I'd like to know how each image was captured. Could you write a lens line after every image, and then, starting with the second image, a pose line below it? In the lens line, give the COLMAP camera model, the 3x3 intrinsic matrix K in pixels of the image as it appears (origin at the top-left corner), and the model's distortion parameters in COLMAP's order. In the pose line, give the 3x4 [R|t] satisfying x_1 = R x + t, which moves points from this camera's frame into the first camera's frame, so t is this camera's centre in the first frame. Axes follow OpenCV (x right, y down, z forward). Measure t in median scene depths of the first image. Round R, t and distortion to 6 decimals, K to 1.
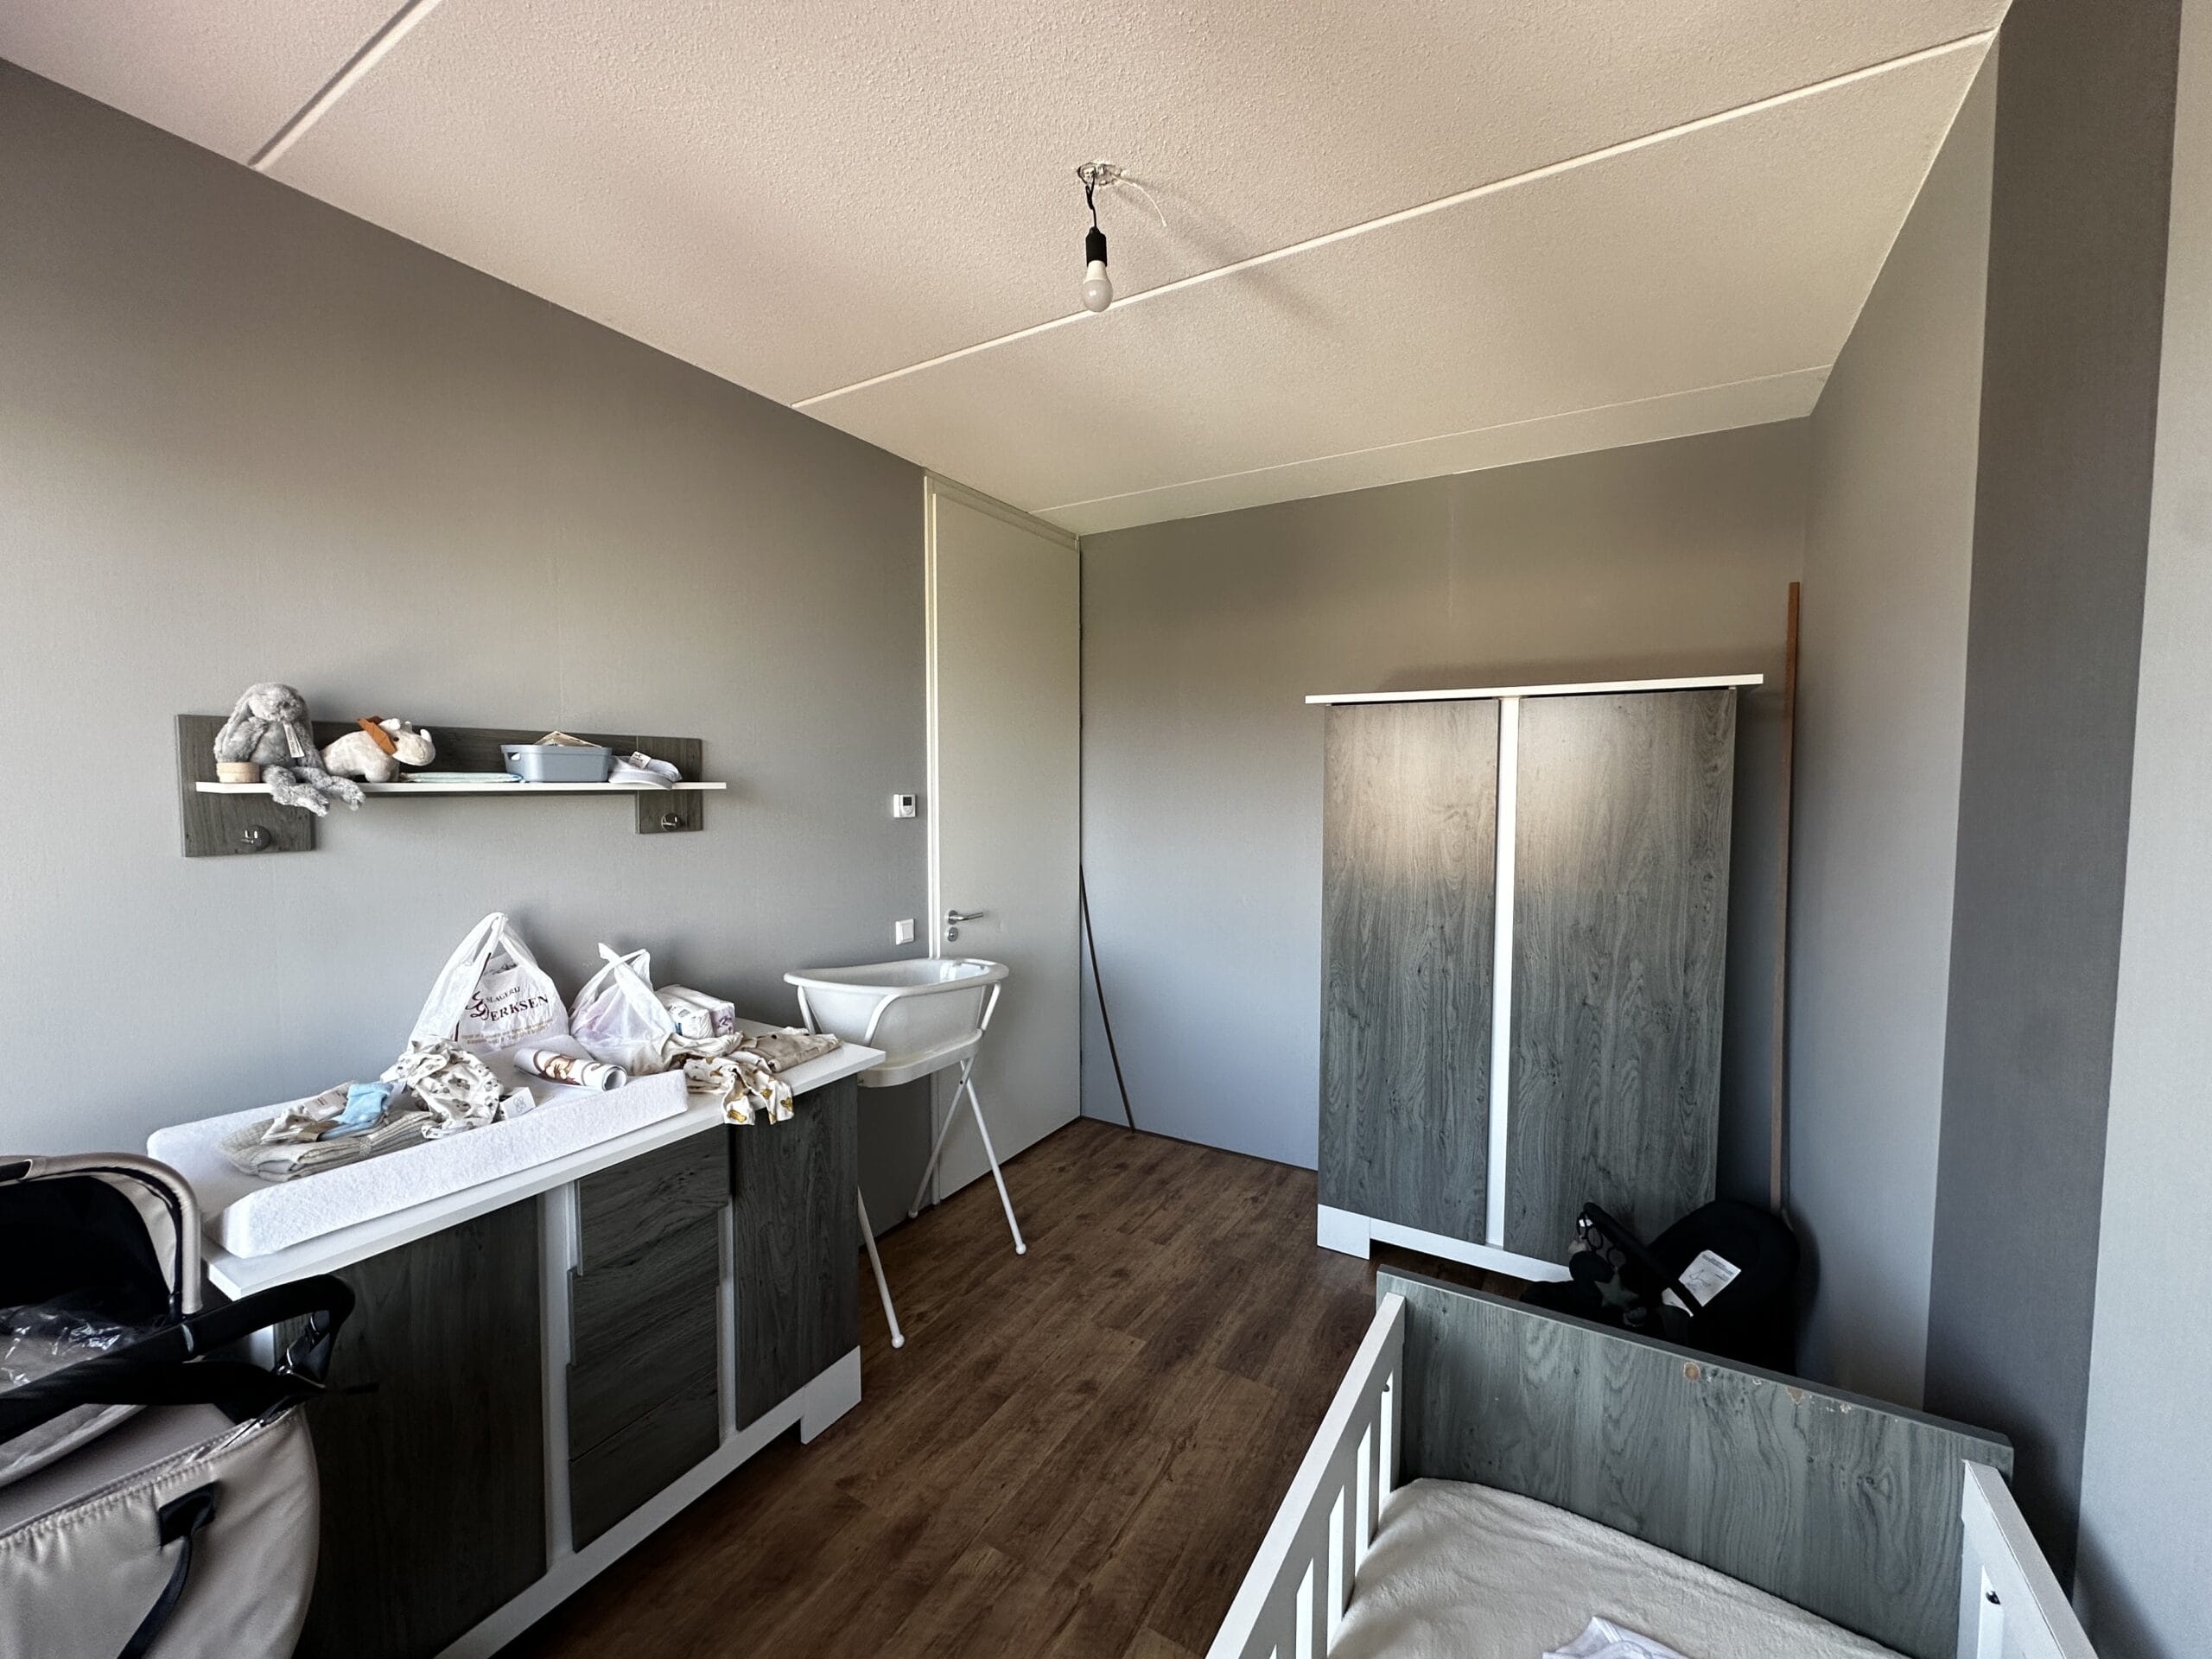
lens RADIAL K [[882.6, 0, 1106.4], [0, 882.6, 826.3], [0, 0, 1]] dist [-0.002415, 0.000220]
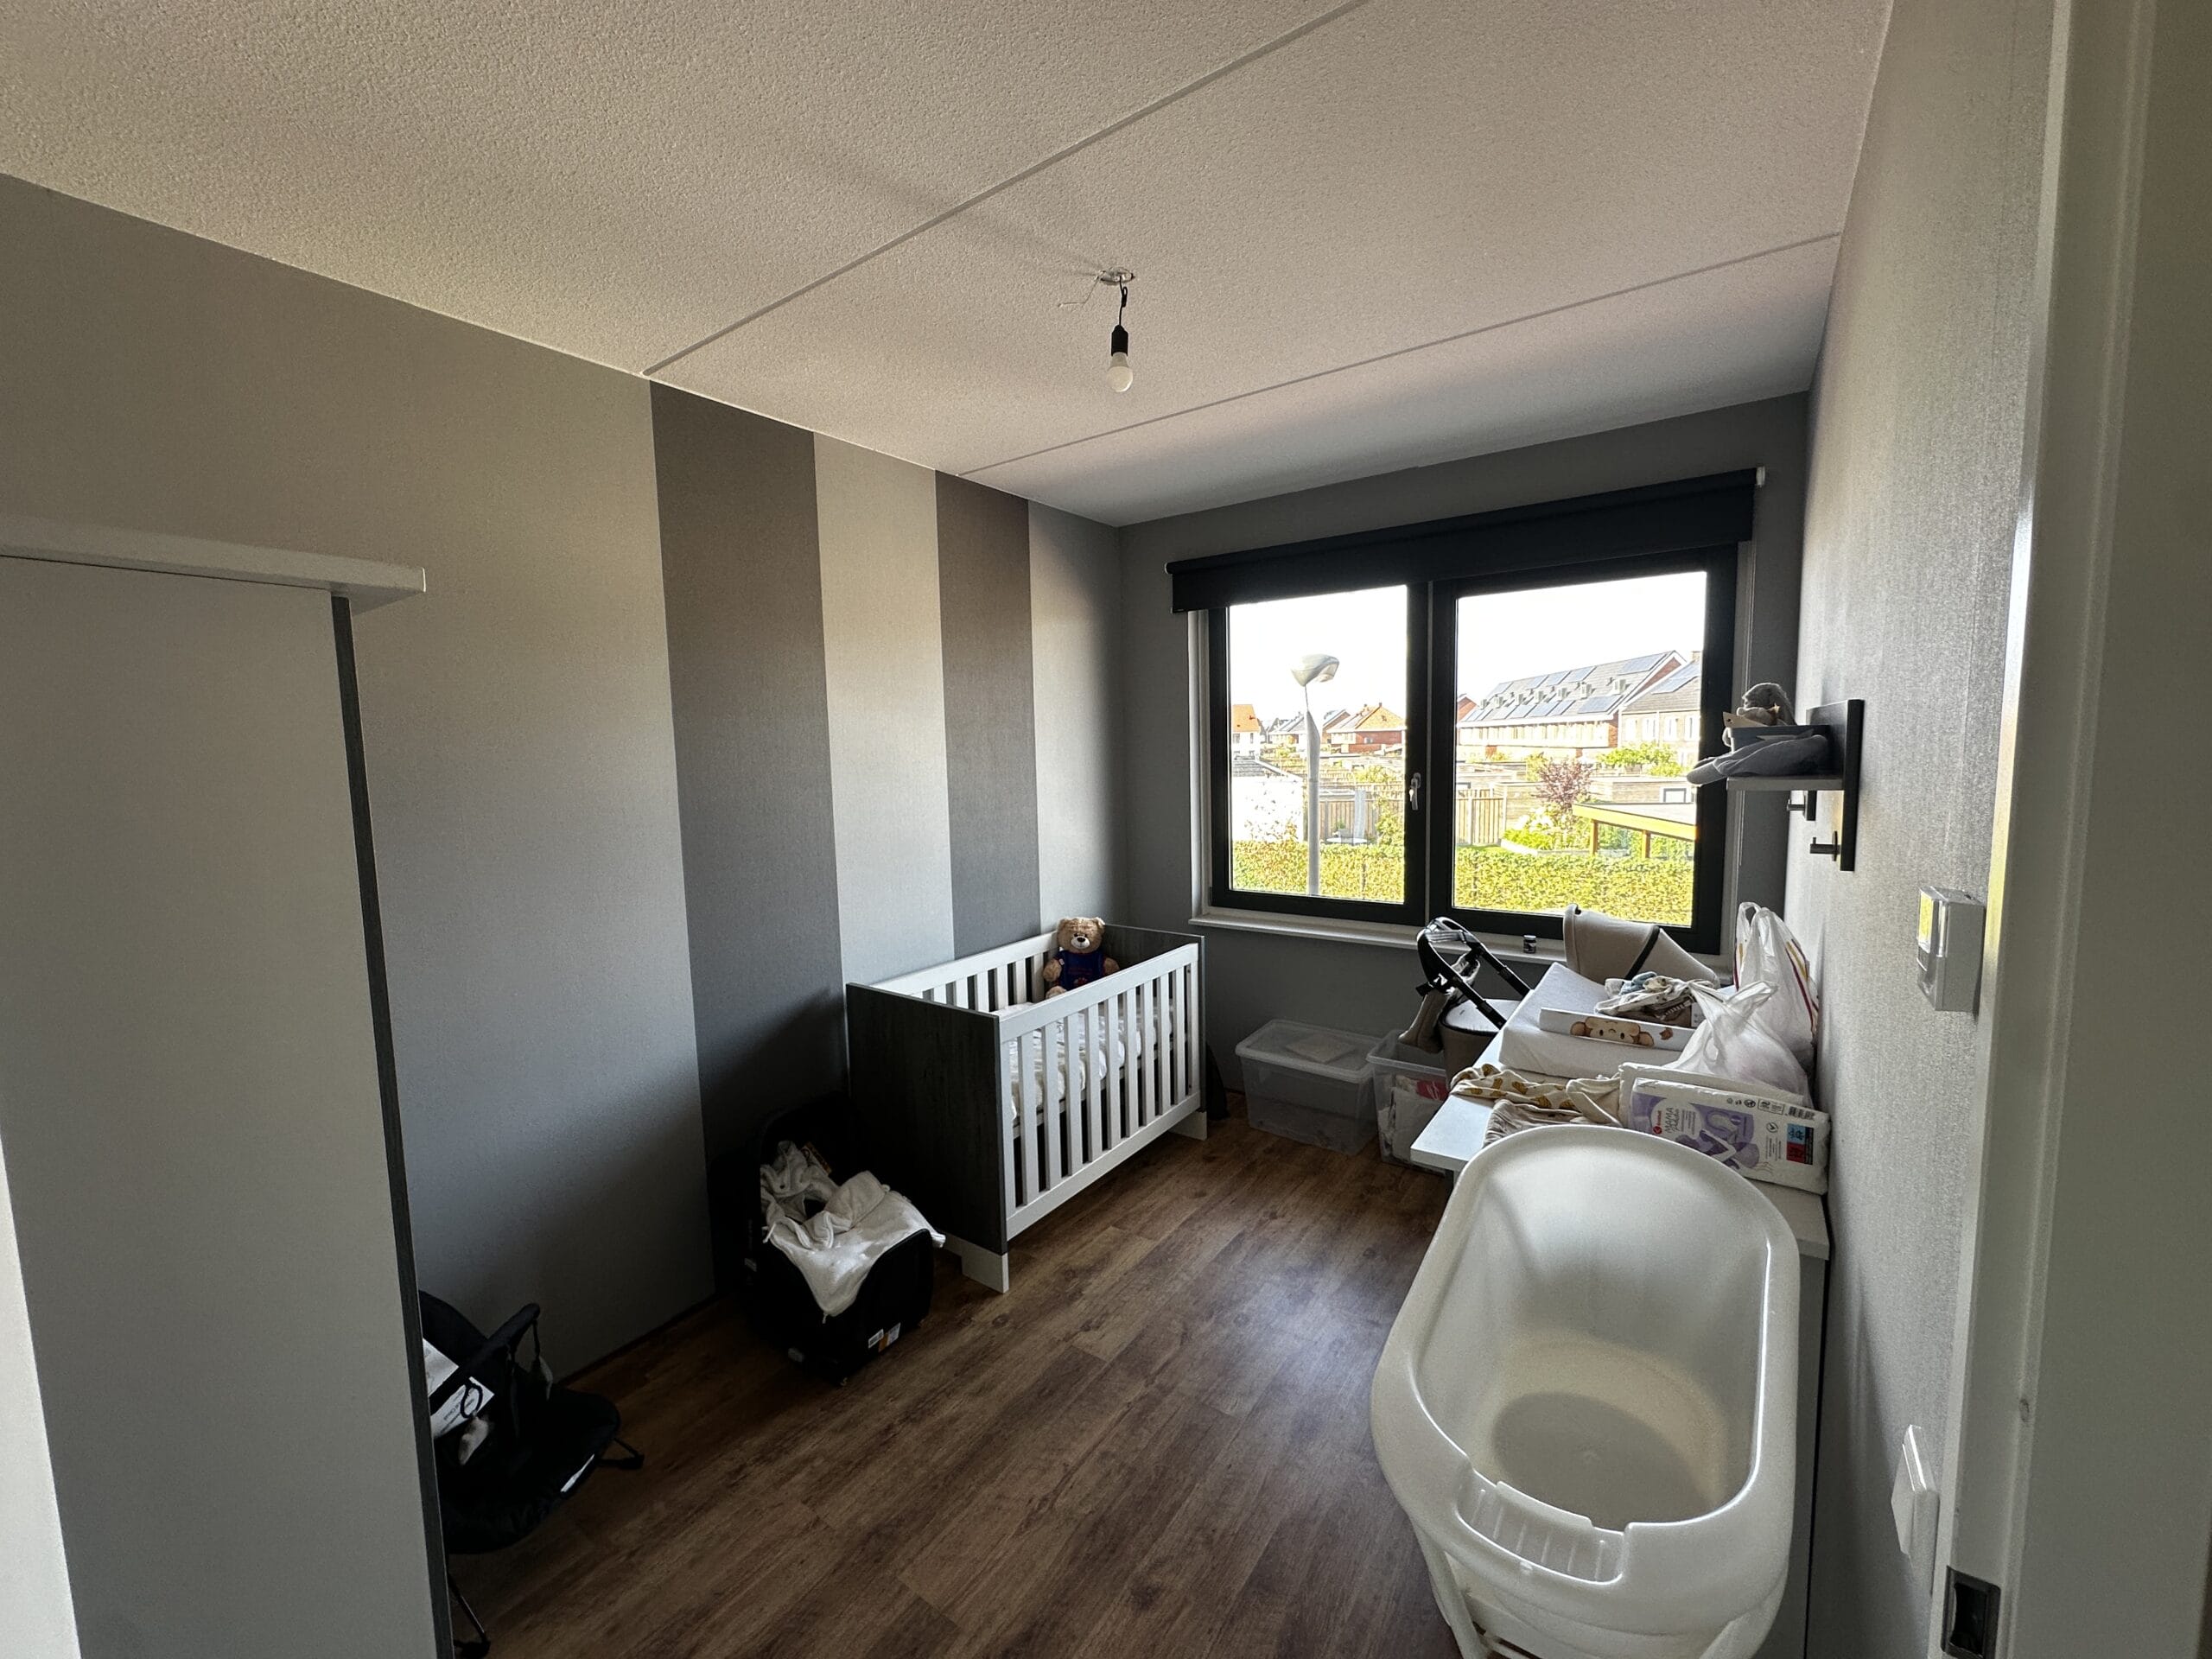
lens RADIAL K [[882.6, 0, 1105.9], [0, 882.6, 828.4], [0, 0, 1]] dist [-0.002415, 0.000220]
pose [[-0.996546, 0.014899, 0.081699, -0.066822], [0.027095, 0.988273, 0.150276, -0.134305], [-0.078502, 0.151971, -0.985263, 1.850758]]
